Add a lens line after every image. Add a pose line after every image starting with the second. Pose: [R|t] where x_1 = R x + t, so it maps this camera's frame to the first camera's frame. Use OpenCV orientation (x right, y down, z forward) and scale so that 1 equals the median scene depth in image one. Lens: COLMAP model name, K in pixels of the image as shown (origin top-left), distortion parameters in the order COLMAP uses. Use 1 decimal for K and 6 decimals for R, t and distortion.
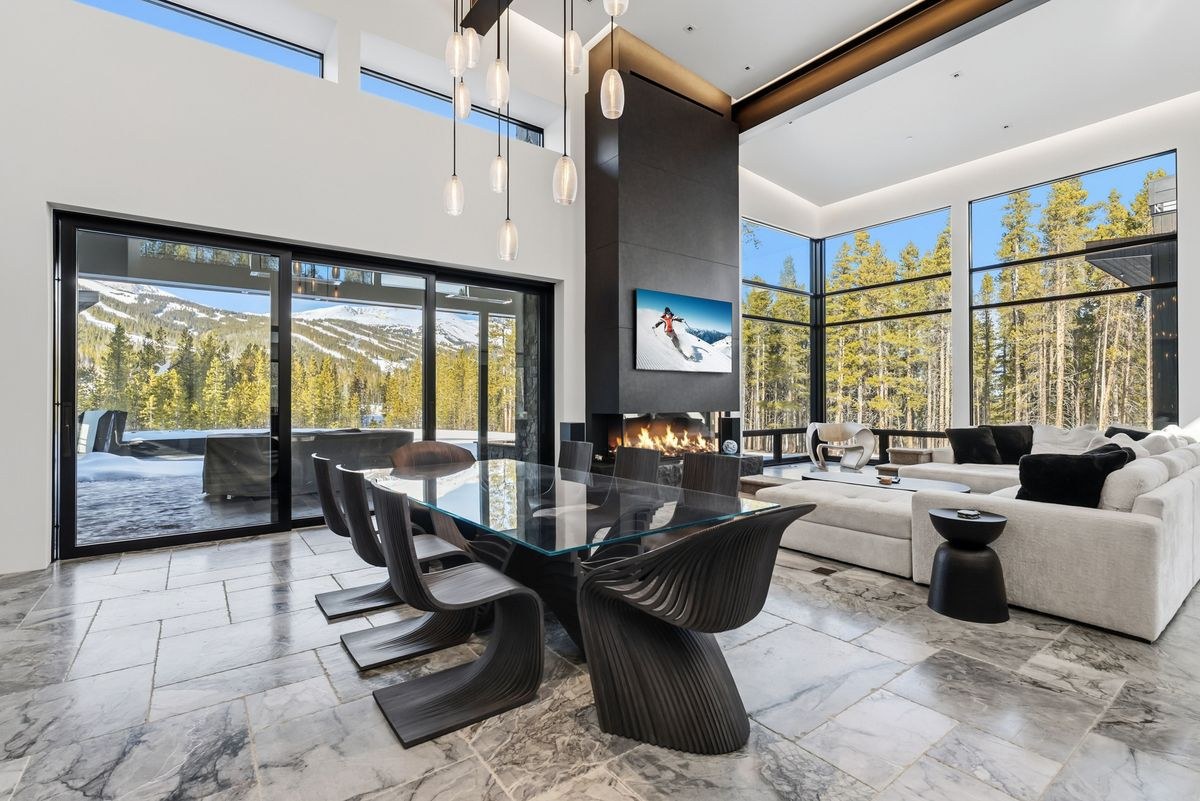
lens RADIAL K [[540.7, 0, 599.7], [0, 540.7, 402.5], [0, 0, 1]] dist [0.002490, -0.001862]
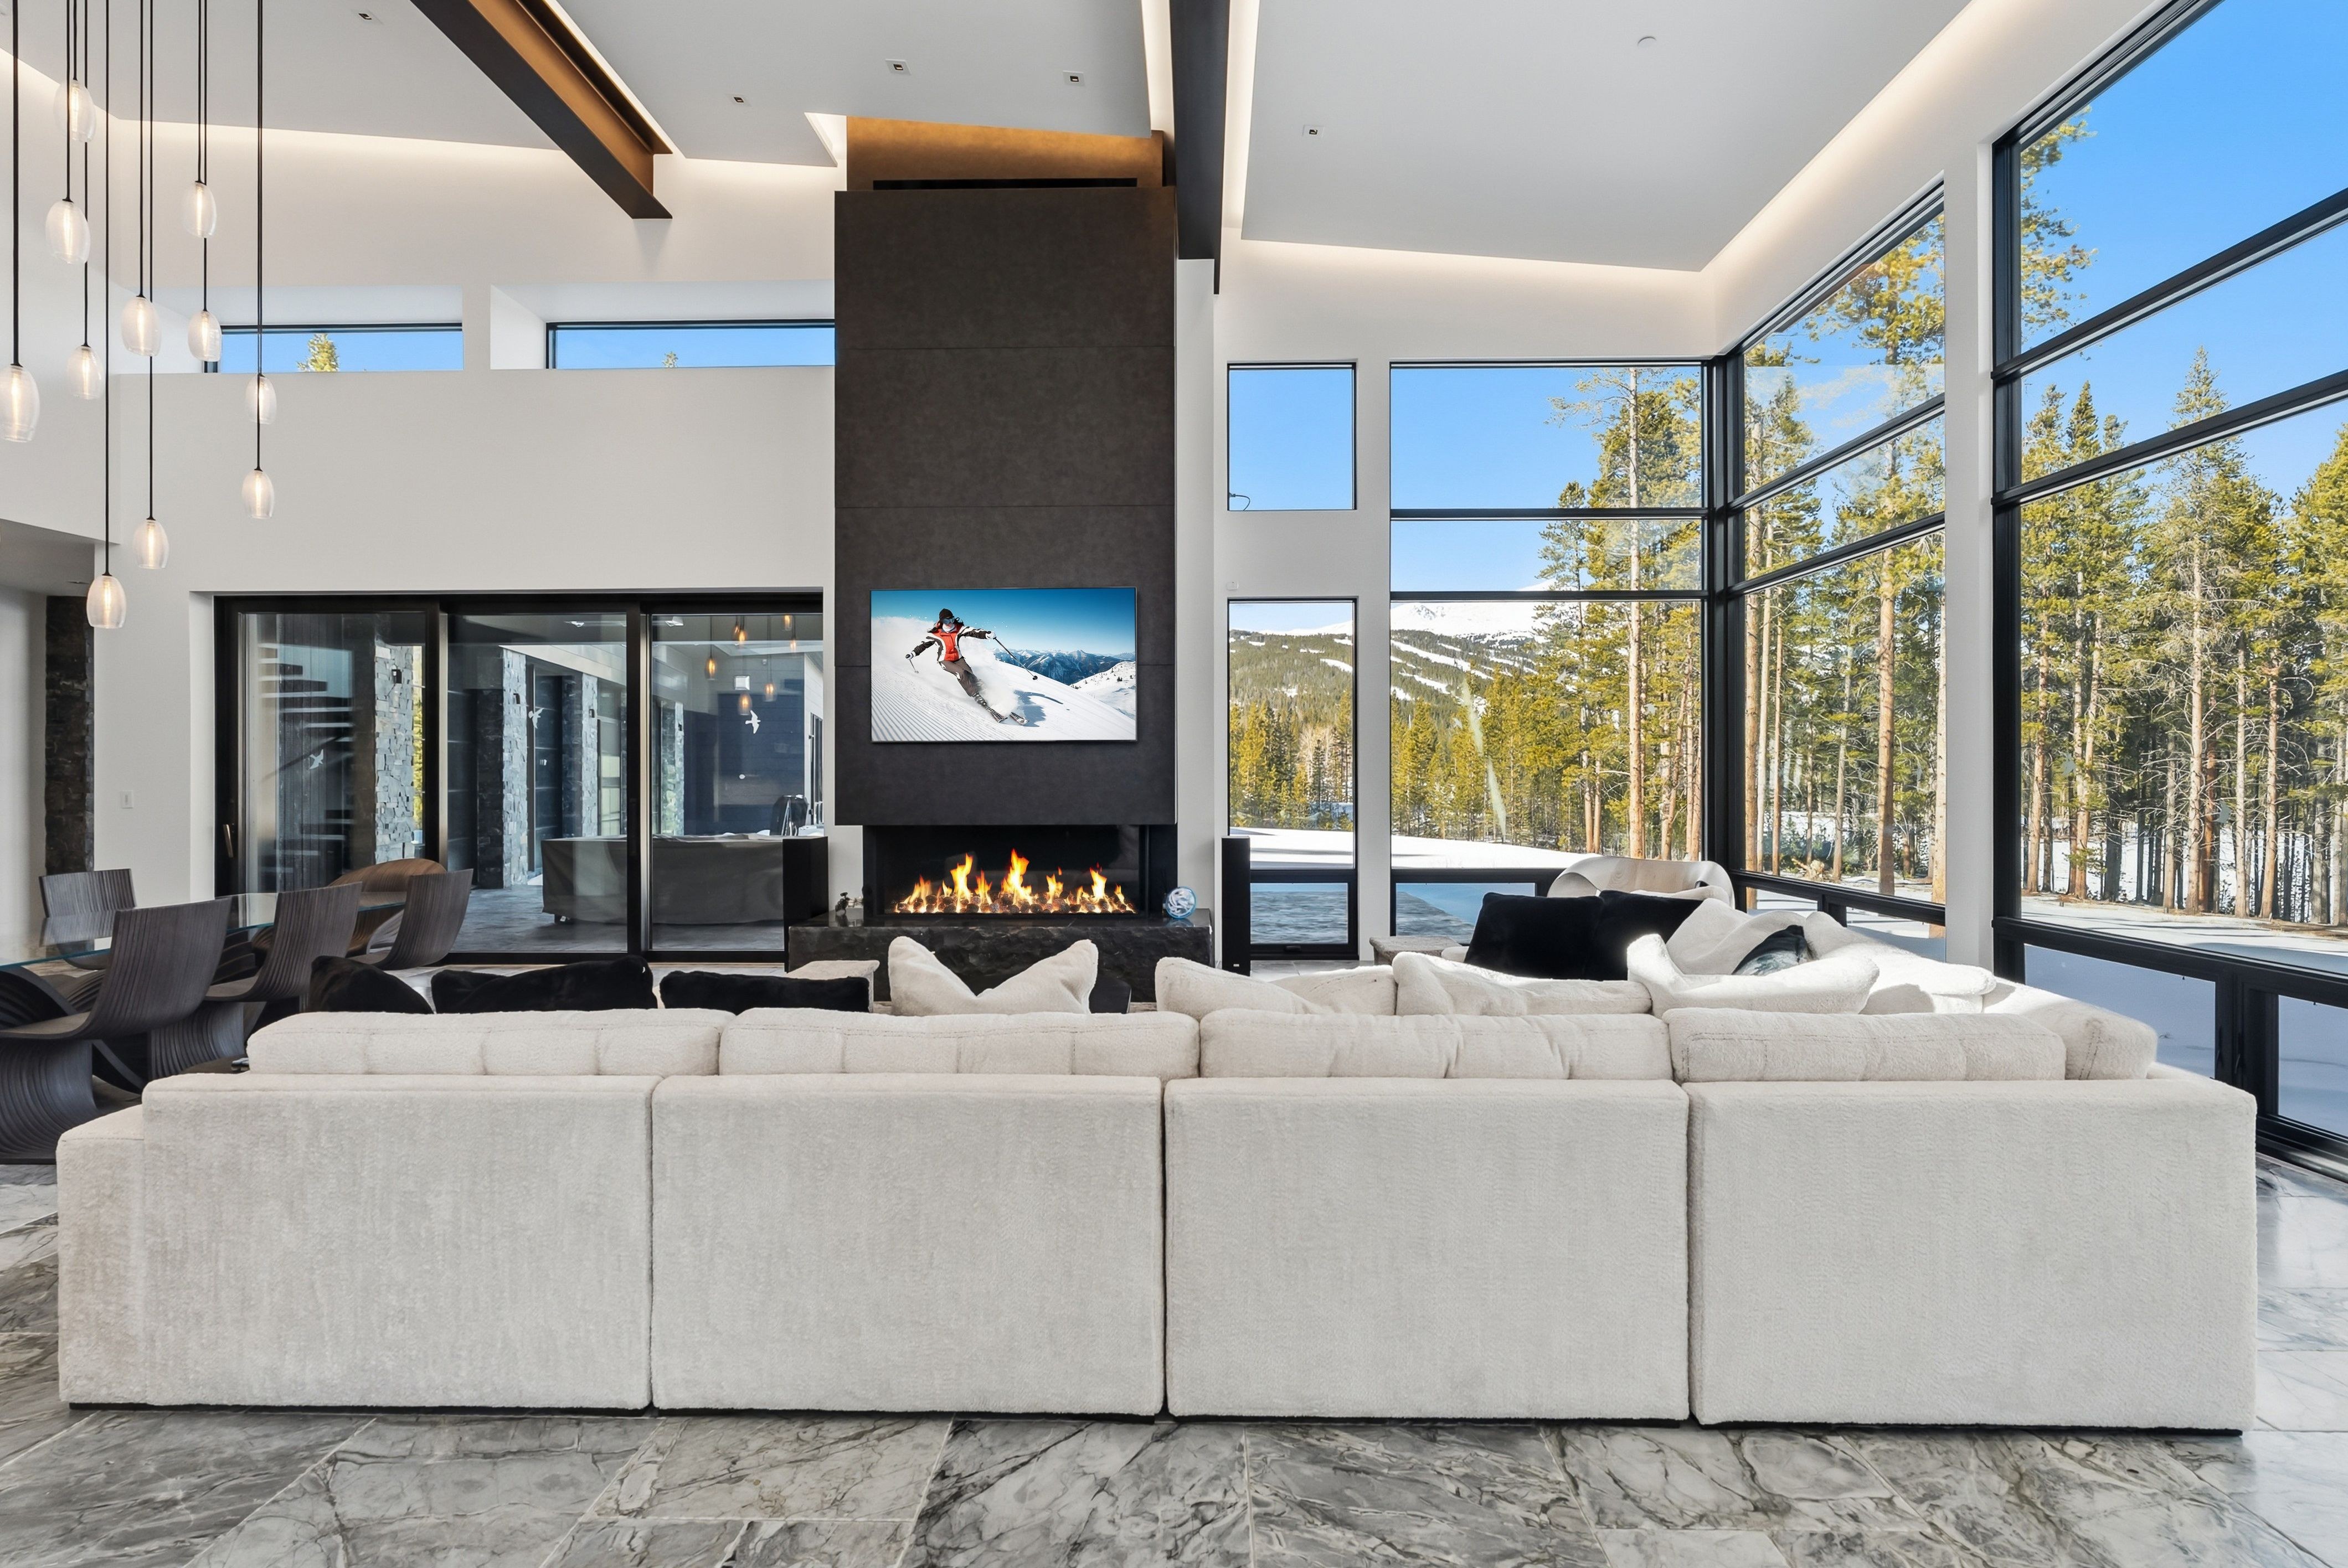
lens RADIAL K [[1057.9, 0, 1171.8], [0, 1057.9, 769.9], [0, 0, 1]] dist [0.002490, -0.001862]
pose [[0.788341, -0.001132, -0.615237, 0.767707], [-0.004629, 0.999959, -0.007771, -0.021990], [0.615220, 0.008974, 0.788304, 0.298092]]
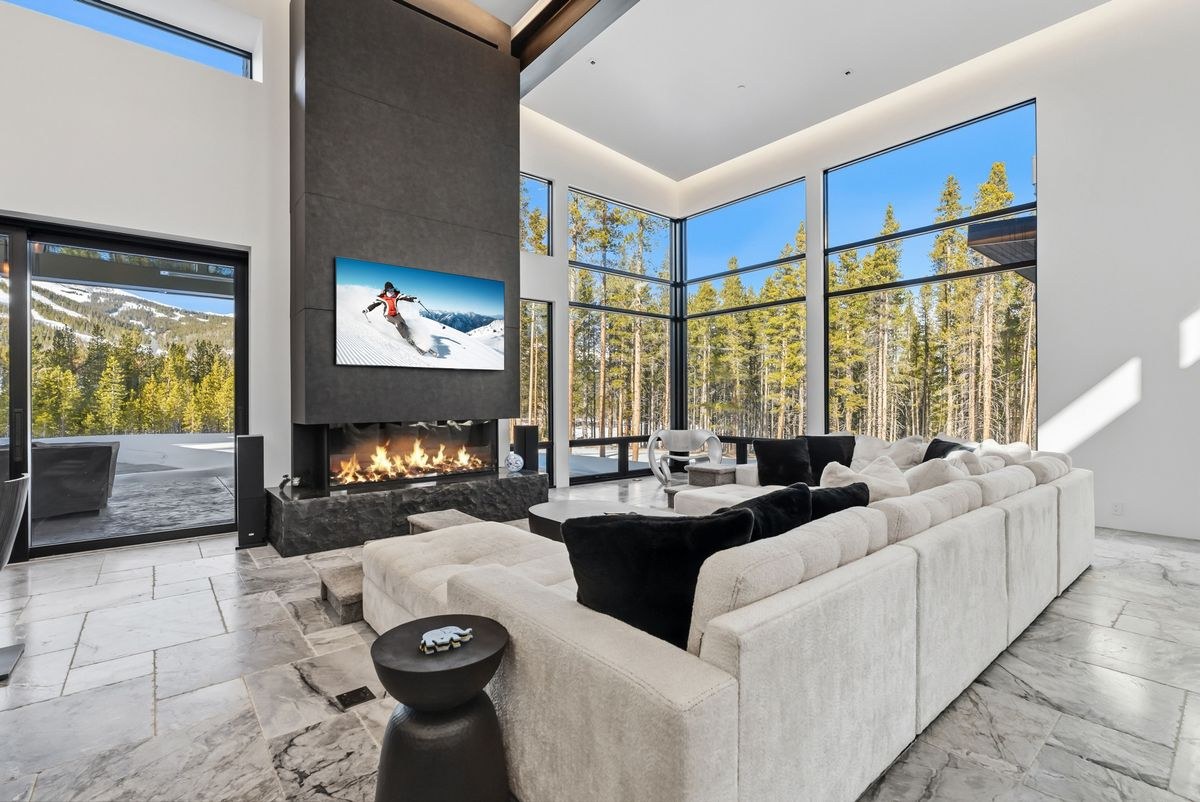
lens RADIAL K [[540.7, 0, 598.9], [0, 540.7, 395.3], [0, 0, 1]] dist [0.002490, -0.001862]
pose [[0.998781, -0.001417, 0.049335, 0.325250], [0.002234, 0.999861, -0.016506, -0.004358], [-0.049305, 0.016596, 0.998646, 0.194900]]
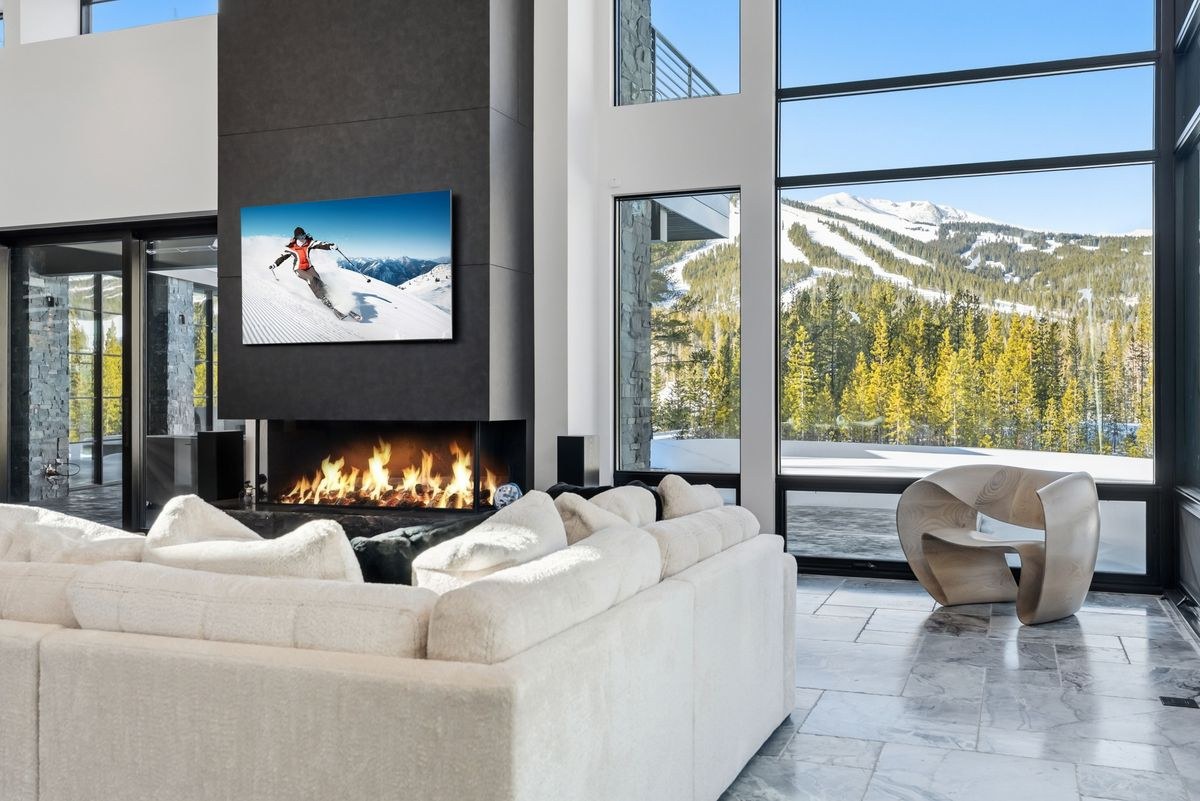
lens RADIAL K [[1080.5, 0, 598.4], [0, 1080.5, 389.4], [0, 0, 1]] dist [0.013021, -0.021443]
pose [[0.533782, -0.001670, -0.845621, 1.040244], [-0.006144, 0.999964, -0.005853, -0.005682], [0.845600, 0.008319, 0.533752, 0.569983]]
